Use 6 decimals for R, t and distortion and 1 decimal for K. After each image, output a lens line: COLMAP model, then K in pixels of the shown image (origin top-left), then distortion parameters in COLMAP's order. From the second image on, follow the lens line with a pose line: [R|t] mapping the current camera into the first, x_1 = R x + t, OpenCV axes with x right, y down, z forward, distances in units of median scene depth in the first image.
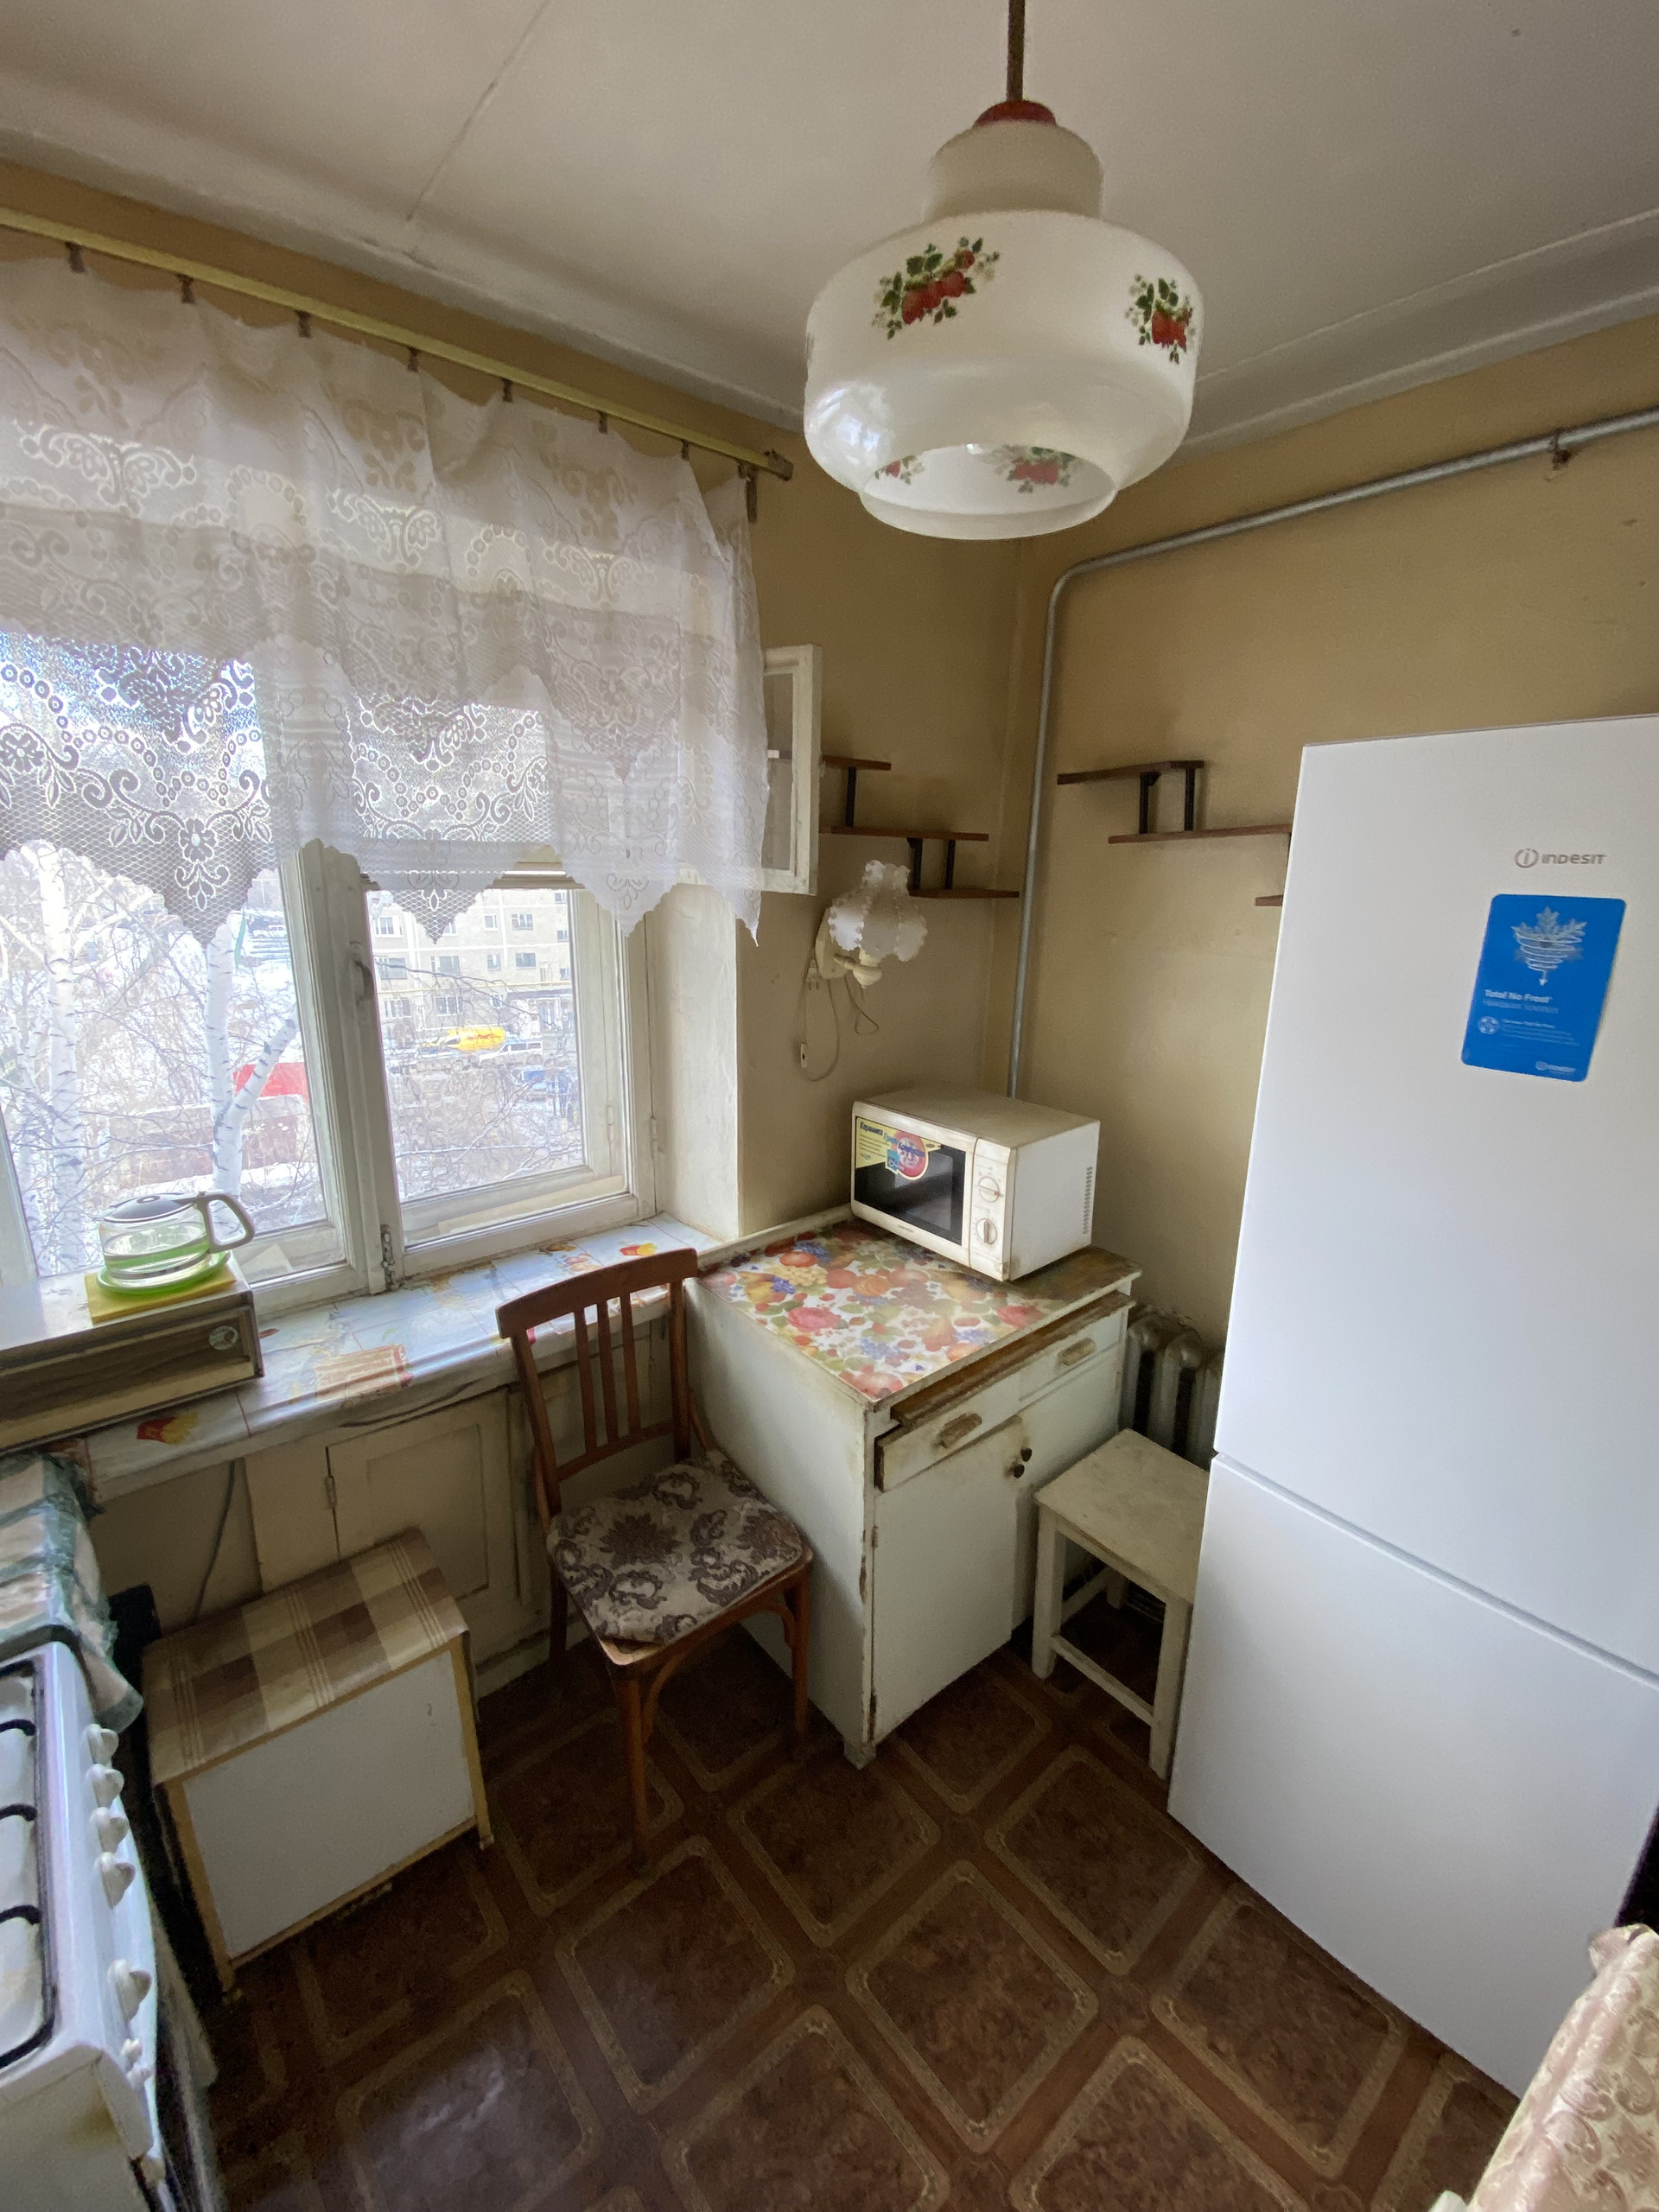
lens RADIAL K [[879.2, 0, 833.0], [0, 879.2, 1081.6], [0, 0, 1]] dist [-0.013020, -0.004636]
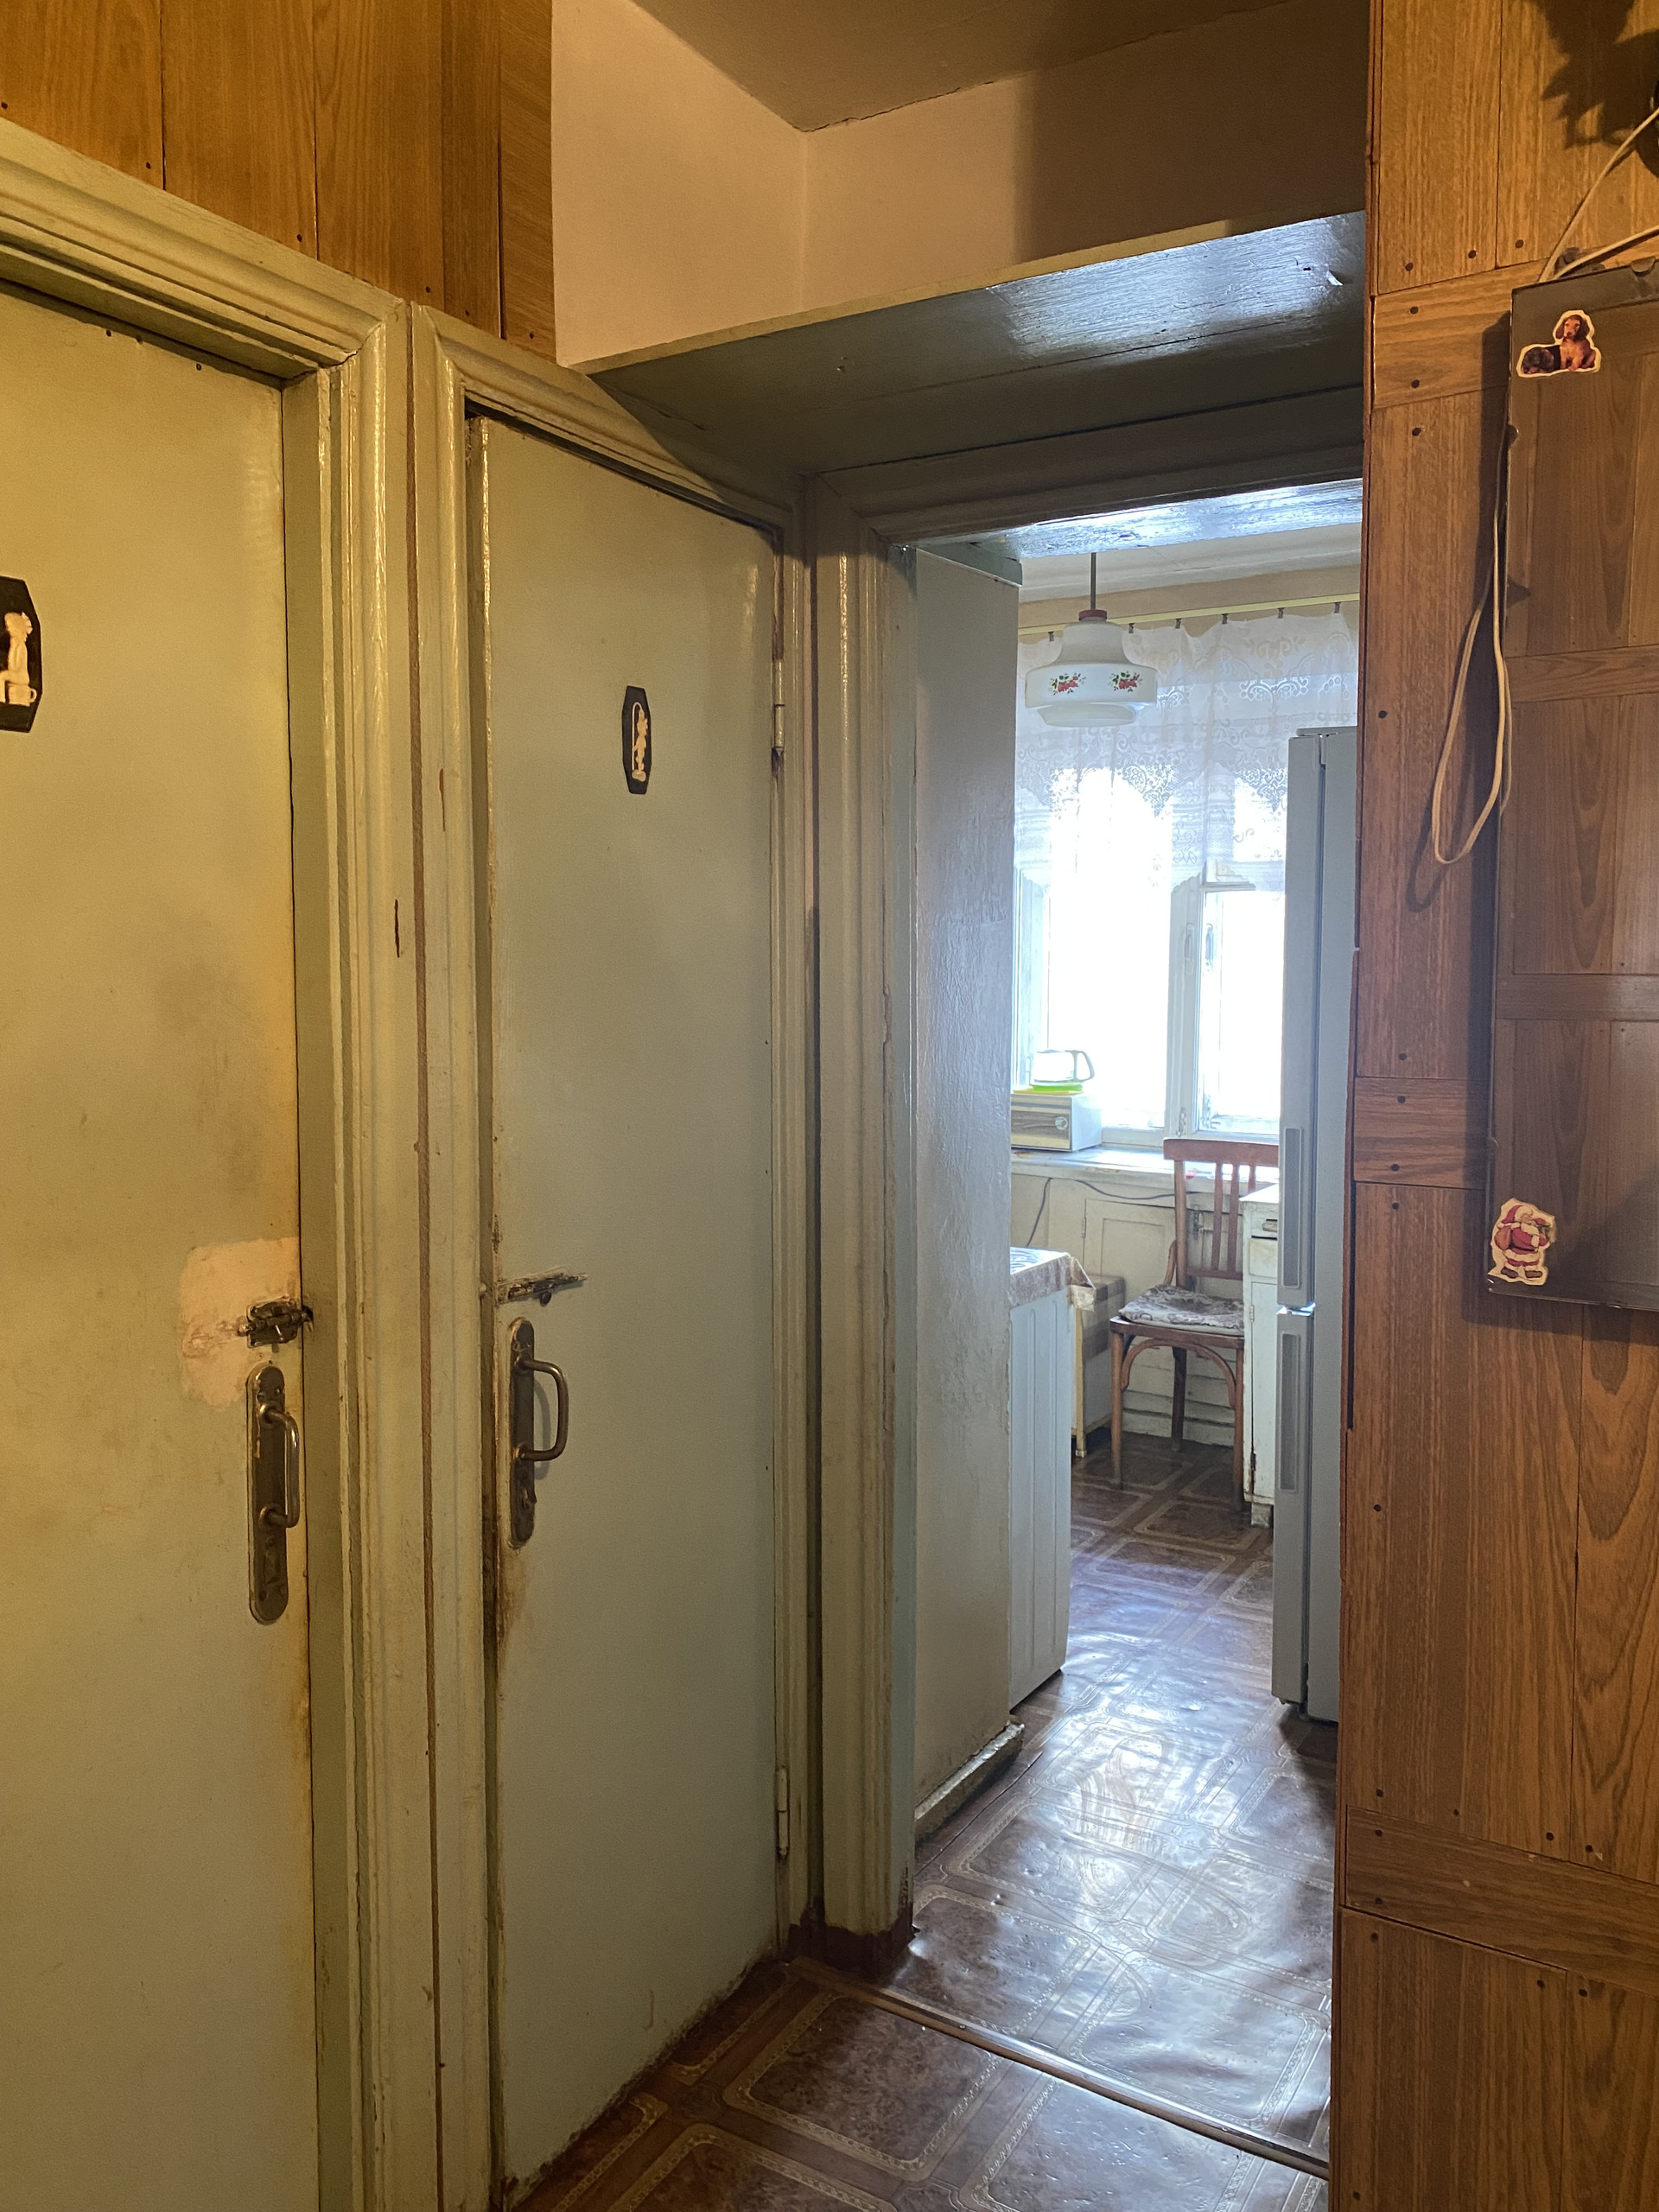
lens RADIAL K [[1674.7, 0, 836.9], [0, 1674.7, 1088.2], [0, 0, 1]] dist [-0.011660, 0.009873]
pose [[0.332598, 0.073570, -0.940195, 2.353215], [-0.229194, 0.973368, -0.004912, 0.327368], [0.914794, 0.217121, 0.340602, -0.635310]]
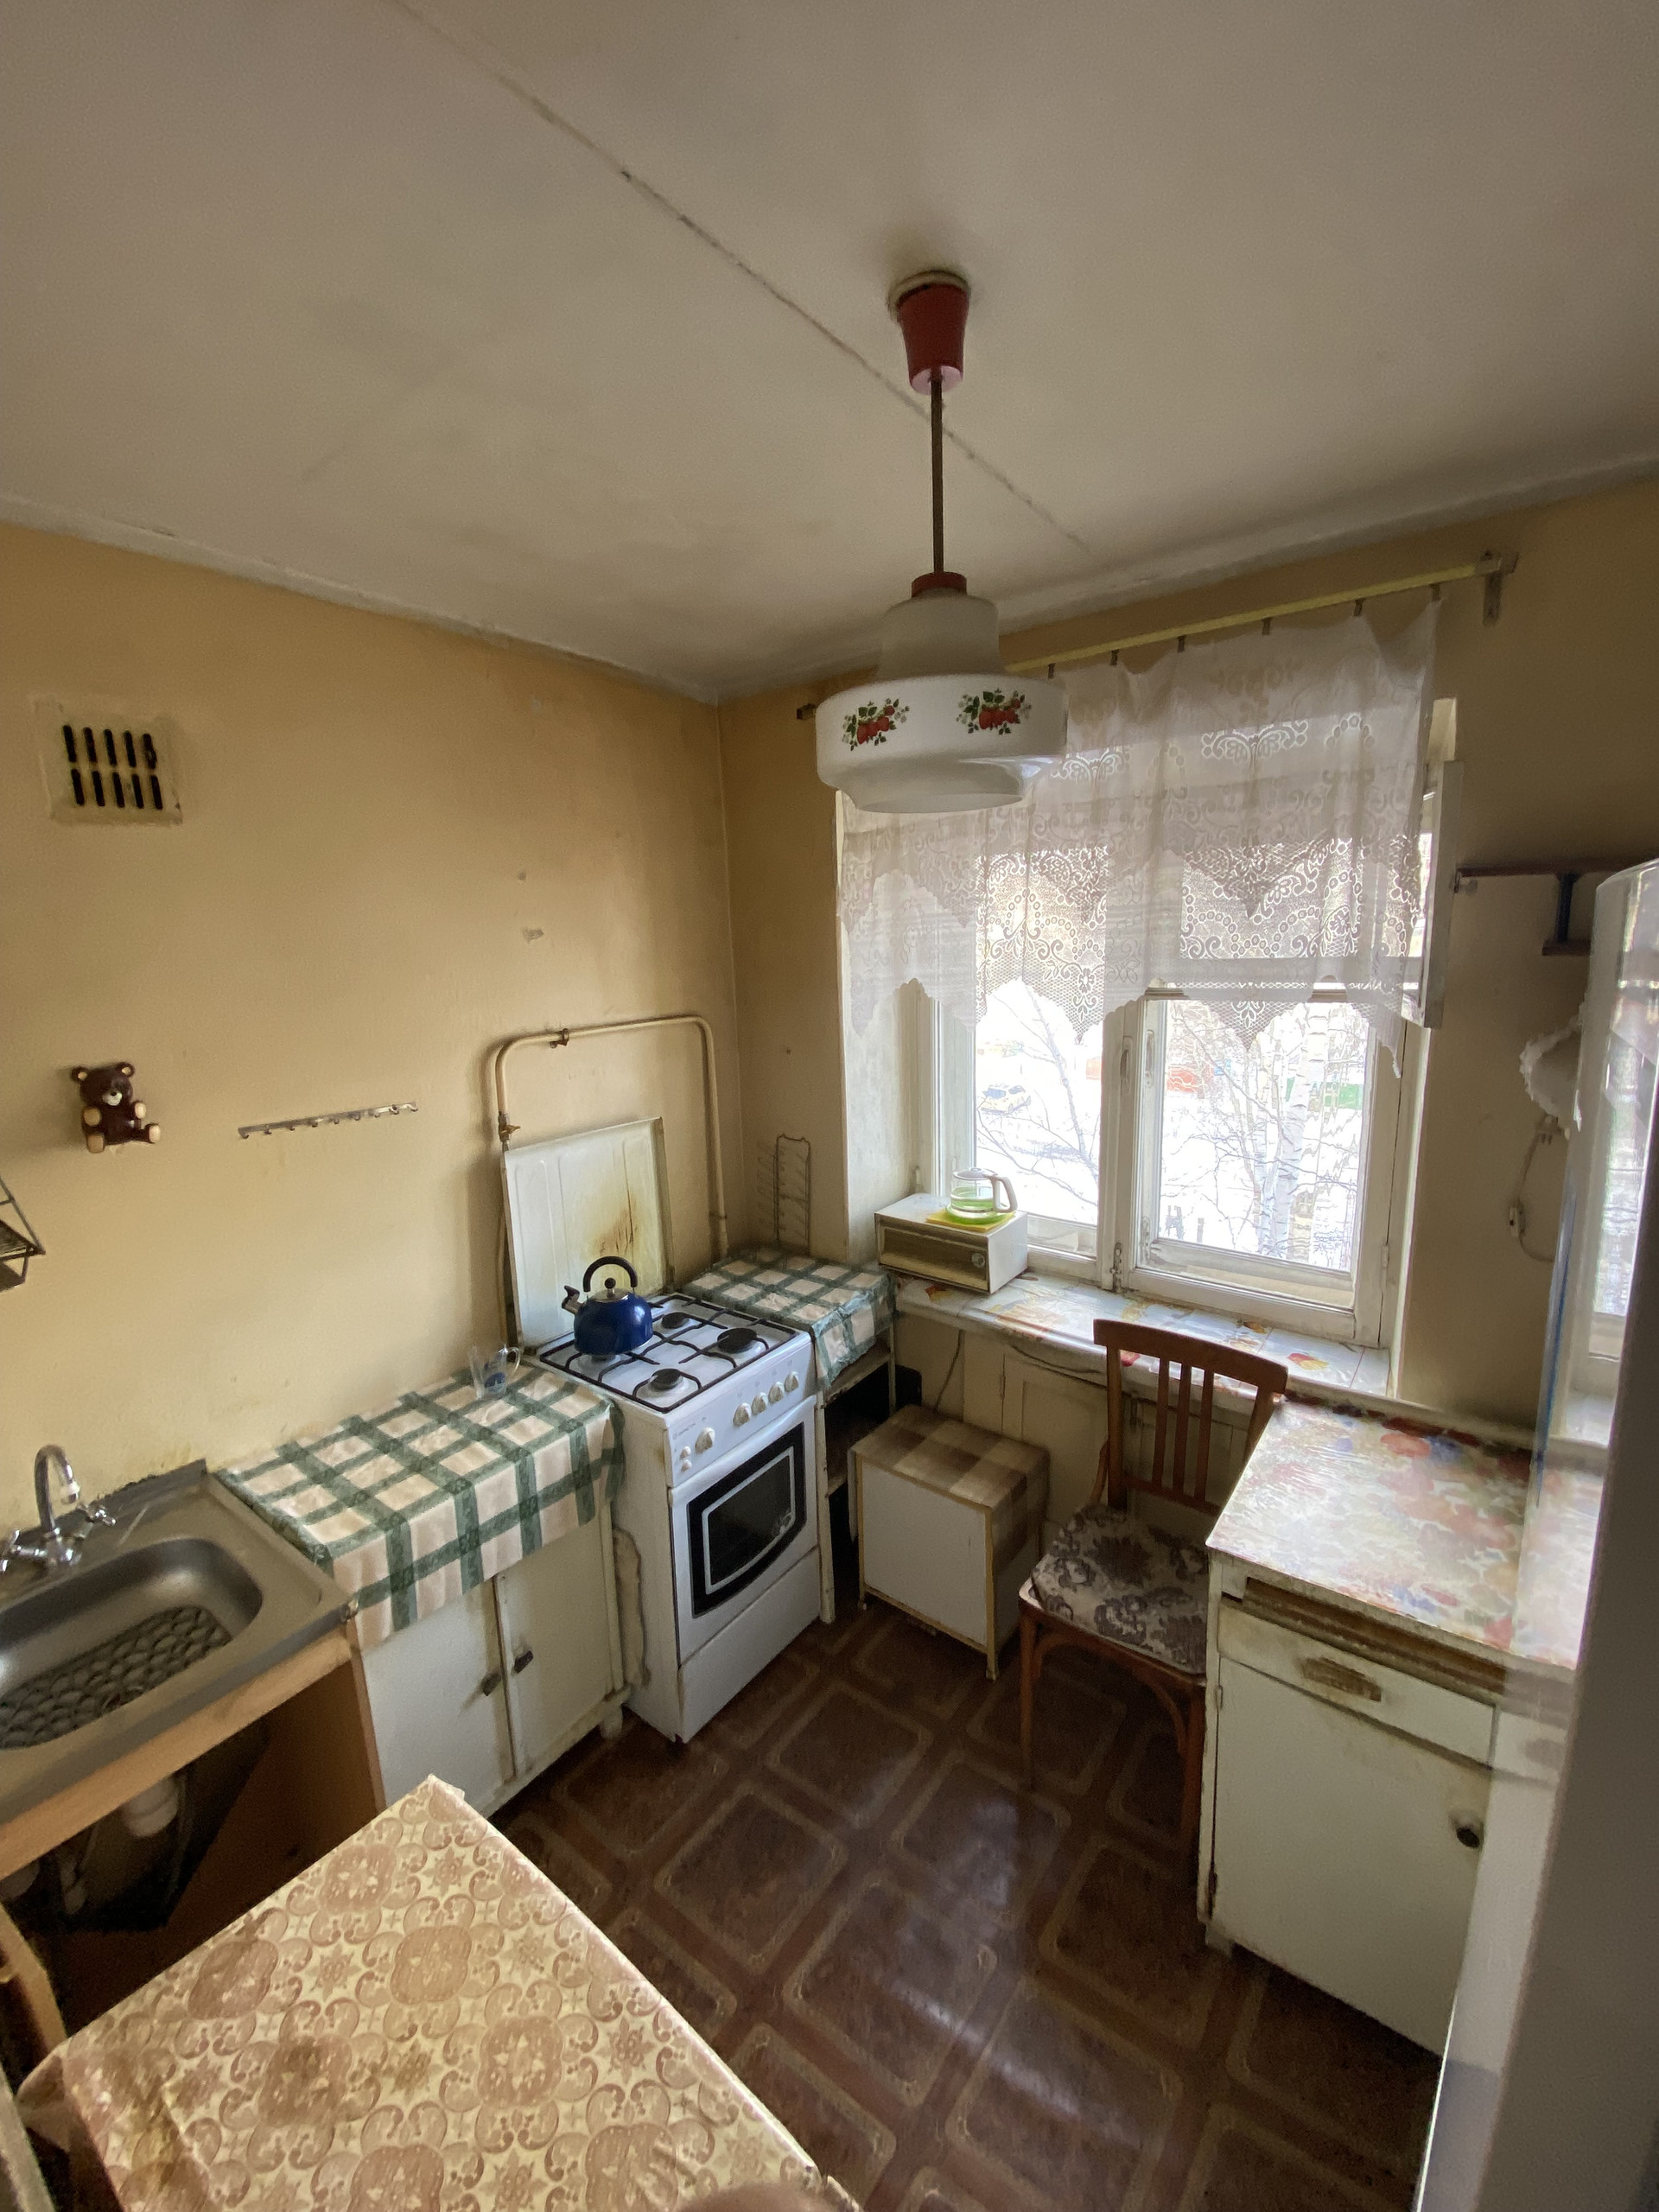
lens RADIAL K [[879.2, 0, 823.1], [0, 879.2, 1077.9], [0, 0, 1]] dist [-0.013020, -0.004636]
pose [[0.217274, 0.145853, -0.965152, 0.762131], [-0.206751, 0.973215, 0.100528, -0.145054], [0.953963, 0.177704, 0.241610, 0.232189]]
